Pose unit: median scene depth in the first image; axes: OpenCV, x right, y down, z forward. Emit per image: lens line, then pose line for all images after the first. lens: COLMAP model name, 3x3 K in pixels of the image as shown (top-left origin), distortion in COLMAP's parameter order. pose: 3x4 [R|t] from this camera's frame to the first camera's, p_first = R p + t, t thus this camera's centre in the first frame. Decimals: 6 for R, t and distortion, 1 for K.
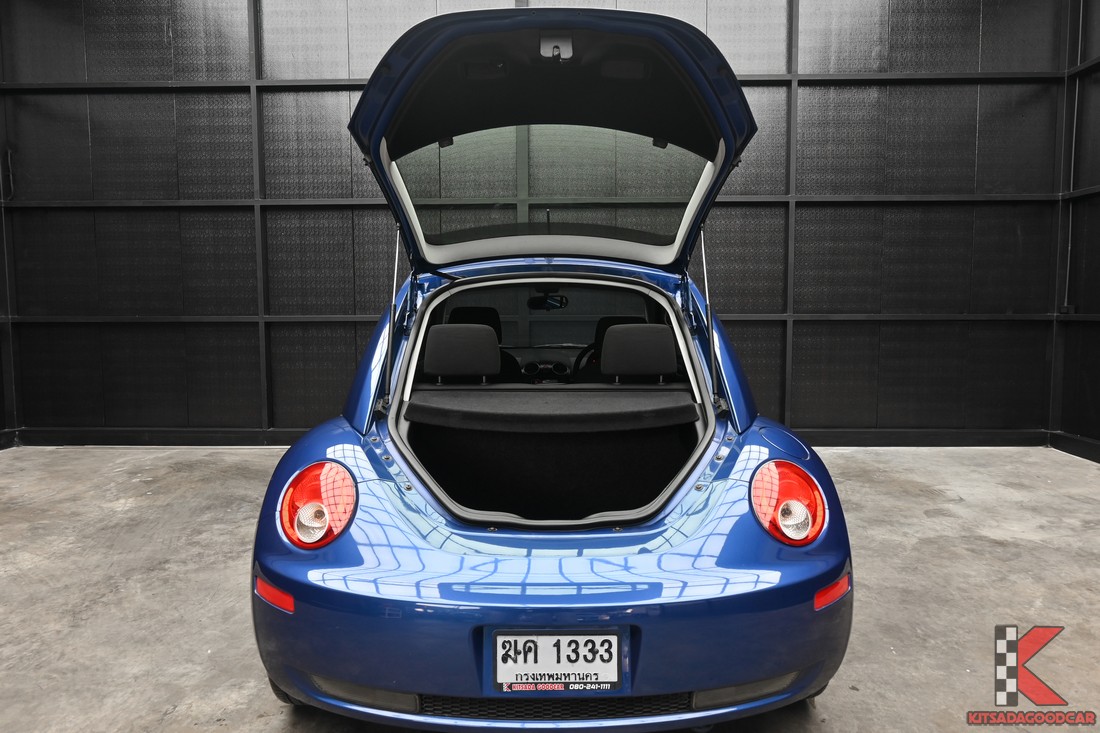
lens RADIAL K [[725.6, 0, 550.9], [0, 725.6, 373.2], [0, 0, 1]] dist [0.000917, -0.010274]
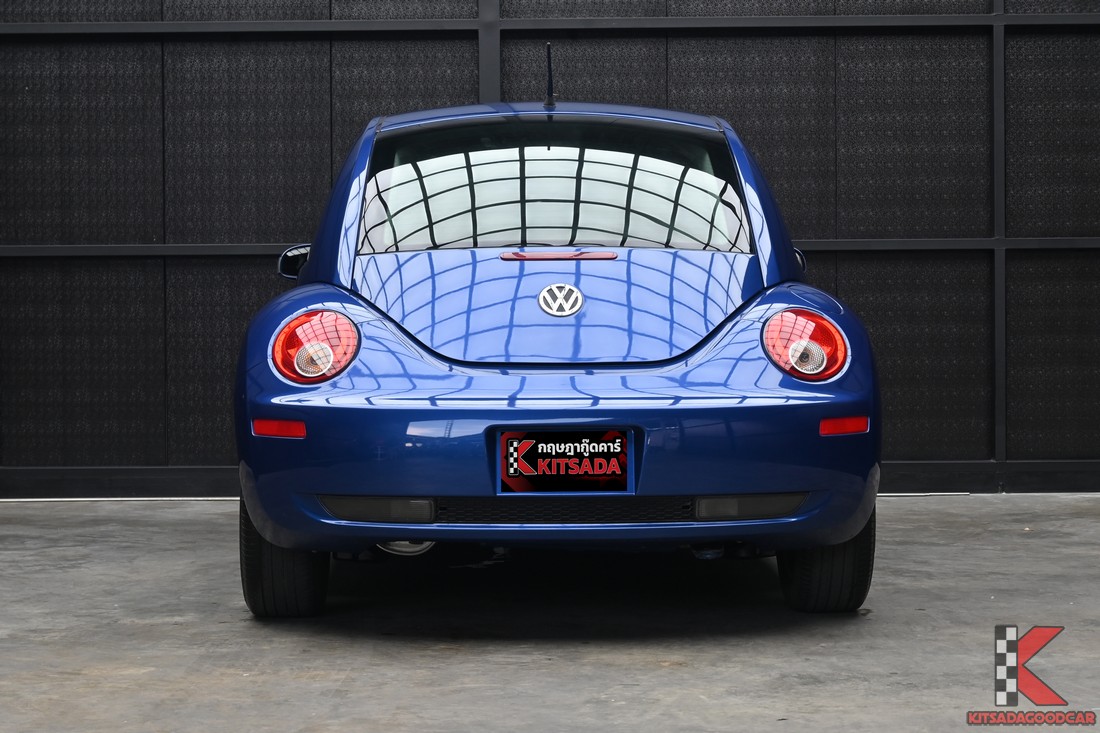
lens RADIAL K [[2405.7, 0, 588.8], [0, 2405.7, 377.3], [0, 0, 1]] dist [0.025878, 0.000000]
pose [[0.999953, -0.004310, 0.008680, 0.016949], [0.004791, 0.998411, -0.056148, 0.115085], [-0.008424, 0.056187, 0.998385, -0.726336]]
